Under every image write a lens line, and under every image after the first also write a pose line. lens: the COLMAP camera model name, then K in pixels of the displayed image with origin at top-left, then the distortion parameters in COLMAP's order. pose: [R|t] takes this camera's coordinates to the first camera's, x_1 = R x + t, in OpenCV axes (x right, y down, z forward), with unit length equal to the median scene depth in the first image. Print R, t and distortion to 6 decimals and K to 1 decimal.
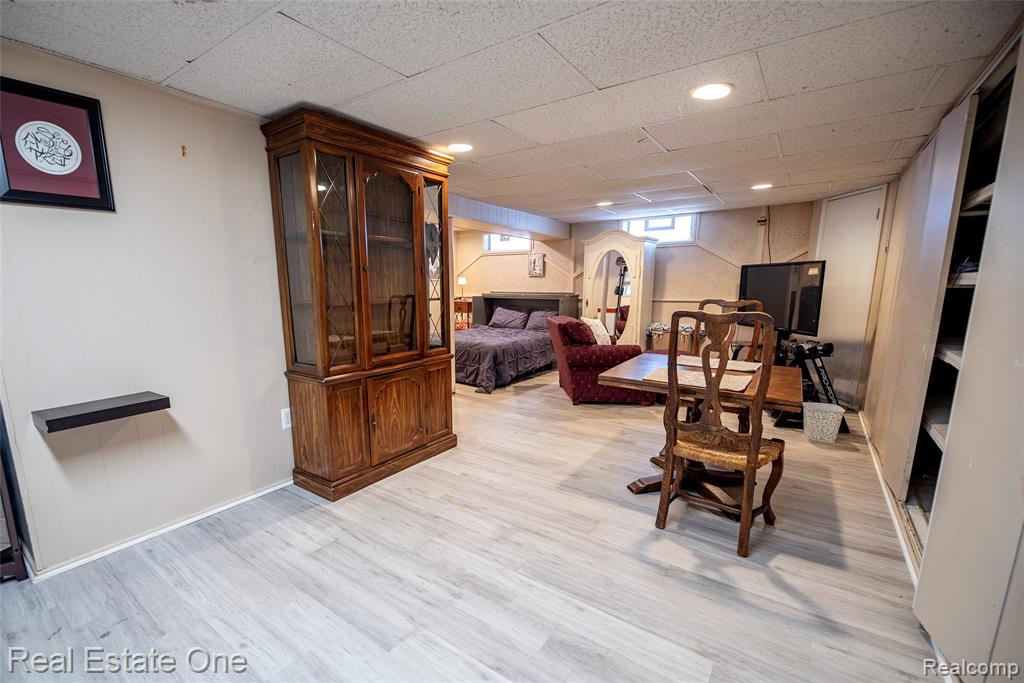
lens RADIAL K [[440.0, 0, 476.7], [0, 440.0, 366.9], [0, 0, 1]] dist [0.000035, -0.005940]
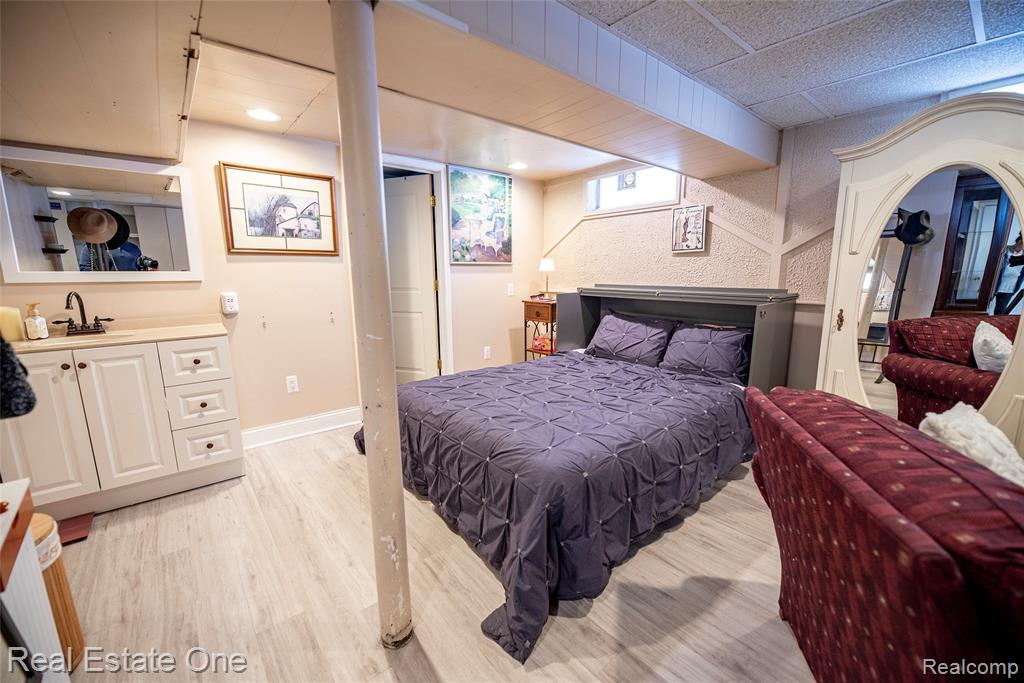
lens RADIAL K [[408.2, 0, 512.5], [0, 408.2, 343.7], [0, 0, 1]] dist [0.000506, -0.005030]
pose [[0.972944, 0.035041, -0.228369, 0.063289], [-0.036772, 0.999318, -0.003331, -0.117816], [0.228096, 0.011639, 0.973569, 0.624539]]
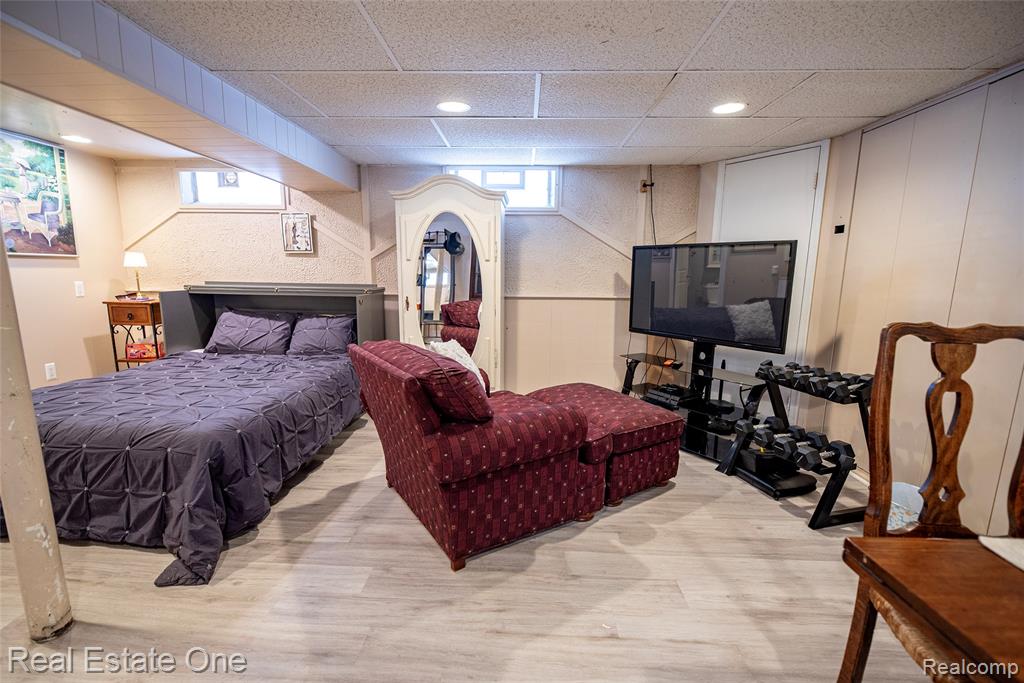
lens RADIAL K [[434.8, 0, 504.6], [0, 434.8, 345.0], [0, 0, 1]] dist [0.002094, -0.004723]
pose [[0.826716, -0.080867, 0.556777, 0.040450], [0.088556, 0.995984, 0.013167, -0.091590], [-0.555606, 0.038421, 0.830558, 0.485908]]
